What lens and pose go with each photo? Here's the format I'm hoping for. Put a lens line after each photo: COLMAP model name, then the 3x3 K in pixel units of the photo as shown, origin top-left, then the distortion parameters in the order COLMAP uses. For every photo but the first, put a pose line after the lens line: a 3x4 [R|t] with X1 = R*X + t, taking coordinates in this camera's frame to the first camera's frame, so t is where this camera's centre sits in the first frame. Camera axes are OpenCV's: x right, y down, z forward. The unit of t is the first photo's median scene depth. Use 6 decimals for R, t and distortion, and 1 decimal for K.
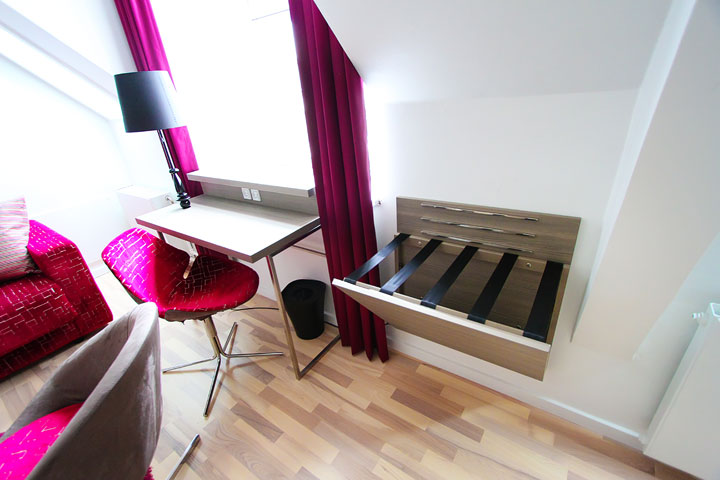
lens RADIAL K [[328.3, 0, 355.4], [0, 328.3, 241.9], [0, 0, 1]] dist [-0.009803, -0.000118]
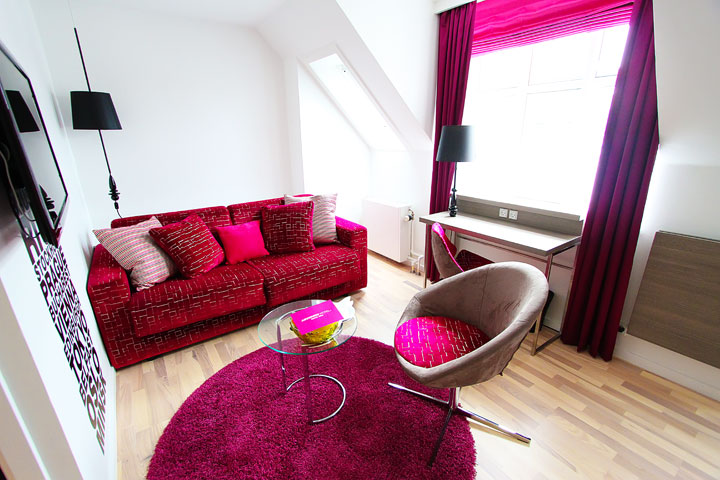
lens RADIAL K [[328.3, 0, 355.4], [0, 328.3, 241.9], [0, 0, 1]] dist [-0.009803, -0.000118]
pose [[0.939654, 0.177553, -0.292446, -0.524801], [-0.207606, 0.975341, -0.074896, 0.215616], [0.271936, 0.131090, 0.953345, -0.491627]]
